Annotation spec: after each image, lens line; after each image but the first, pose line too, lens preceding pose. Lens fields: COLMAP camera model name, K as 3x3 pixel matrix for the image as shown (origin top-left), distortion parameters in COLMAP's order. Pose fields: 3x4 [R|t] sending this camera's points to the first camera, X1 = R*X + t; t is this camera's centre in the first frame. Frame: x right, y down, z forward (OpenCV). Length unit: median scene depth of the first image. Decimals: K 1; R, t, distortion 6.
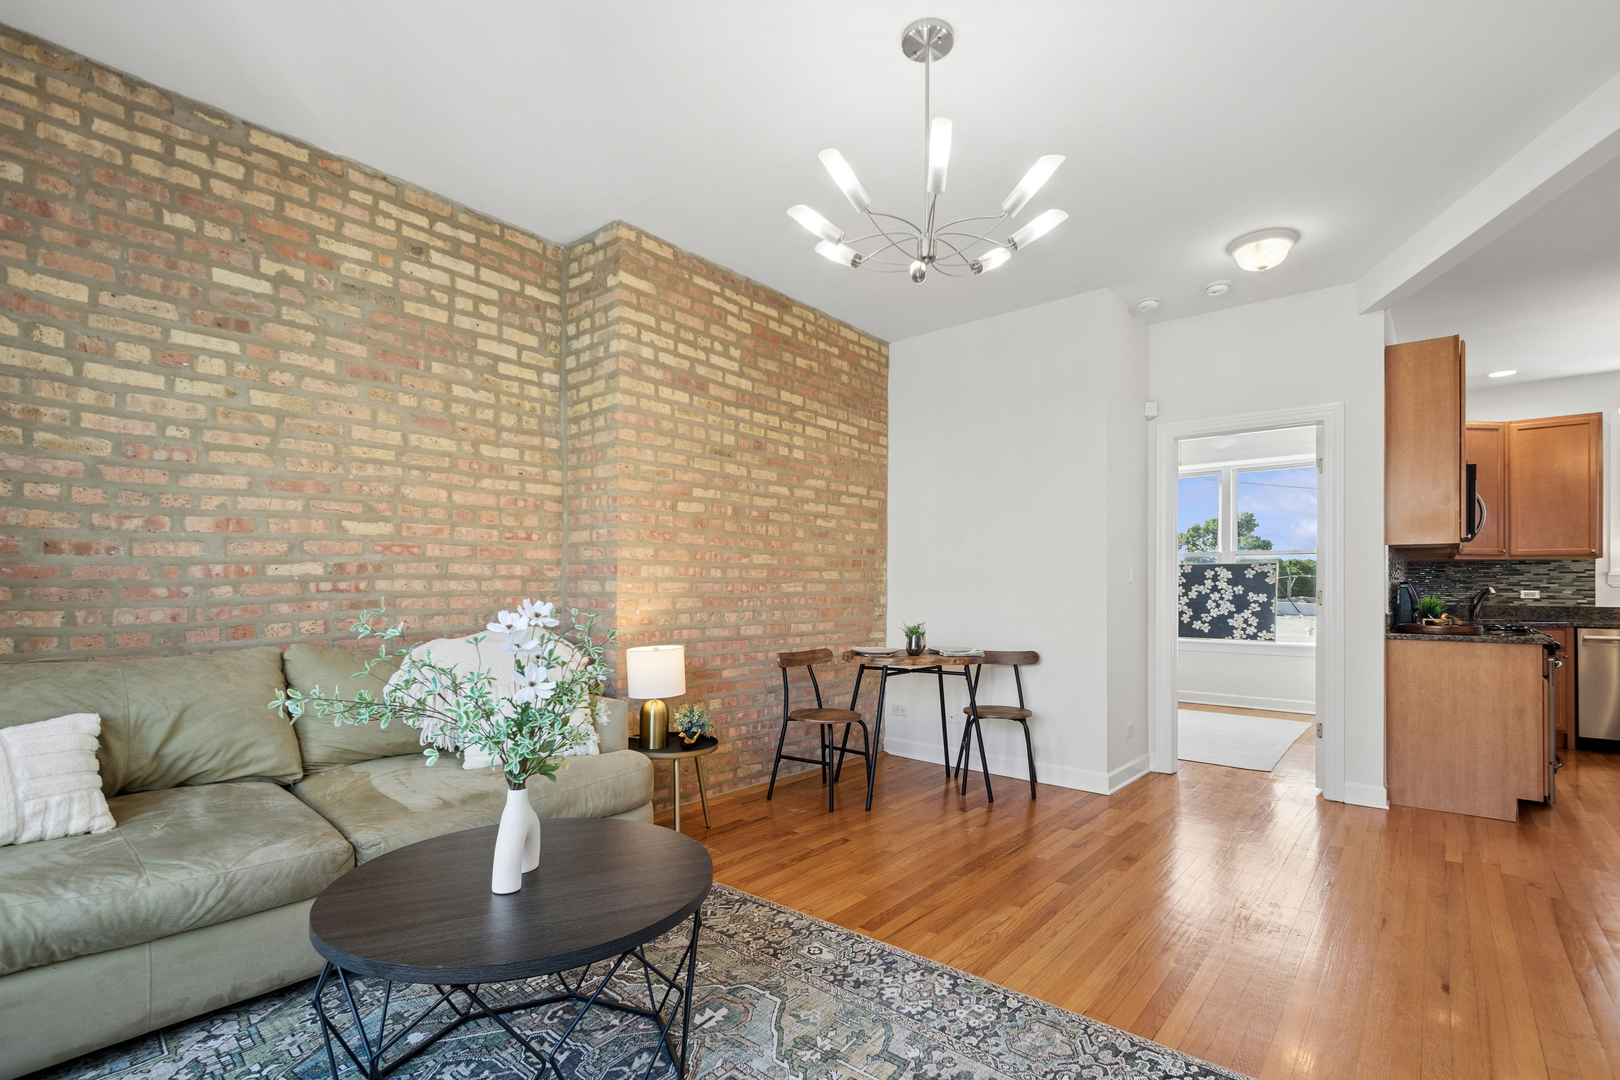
lens RADIAL K [[772.1, 0, 826.0], [0, 772.1, 581.9], [0, 0, 1]] dist [-0.006101, -0.002499]
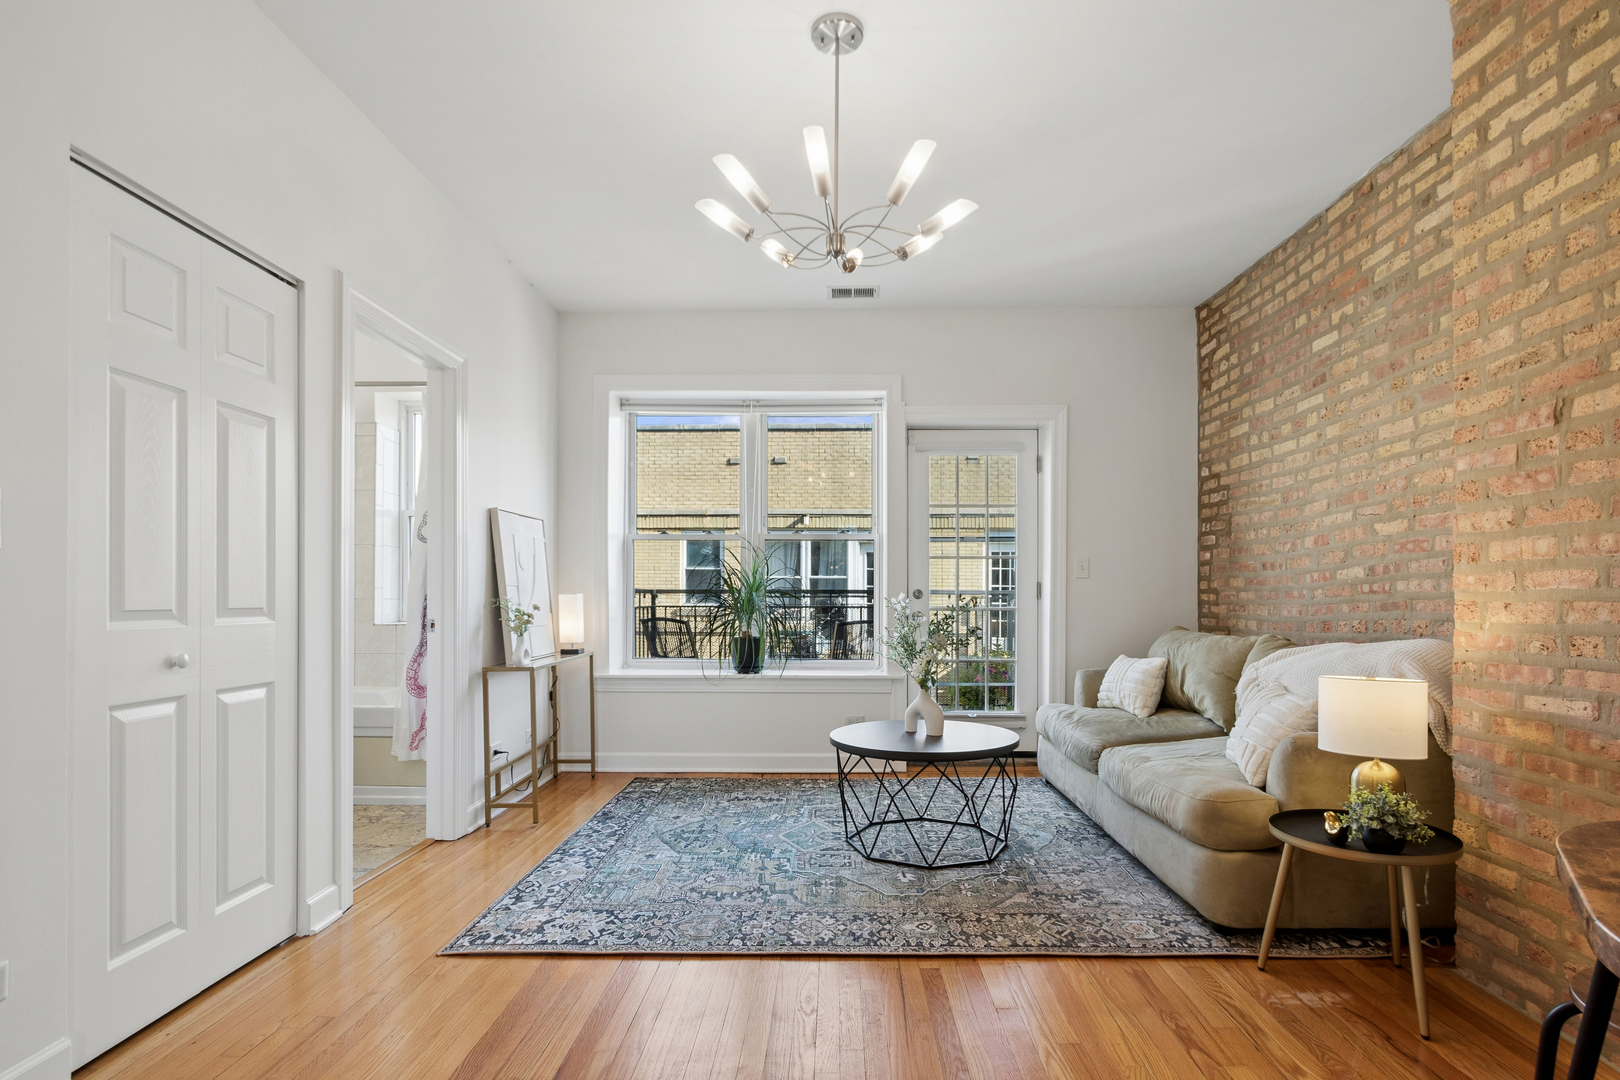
lens RADIAL K [[772.1, 0, 812.5], [0, 772.1, 595.8], [0, 0, 1]] dist [-0.006101, -0.002499]
pose [[-0.802069, -0.007226, -0.597187, 0.462214], [-0.000546, 0.999935, -0.011367, 0.022612], [0.597230, -0.008791, -0.802021, 1.094165]]
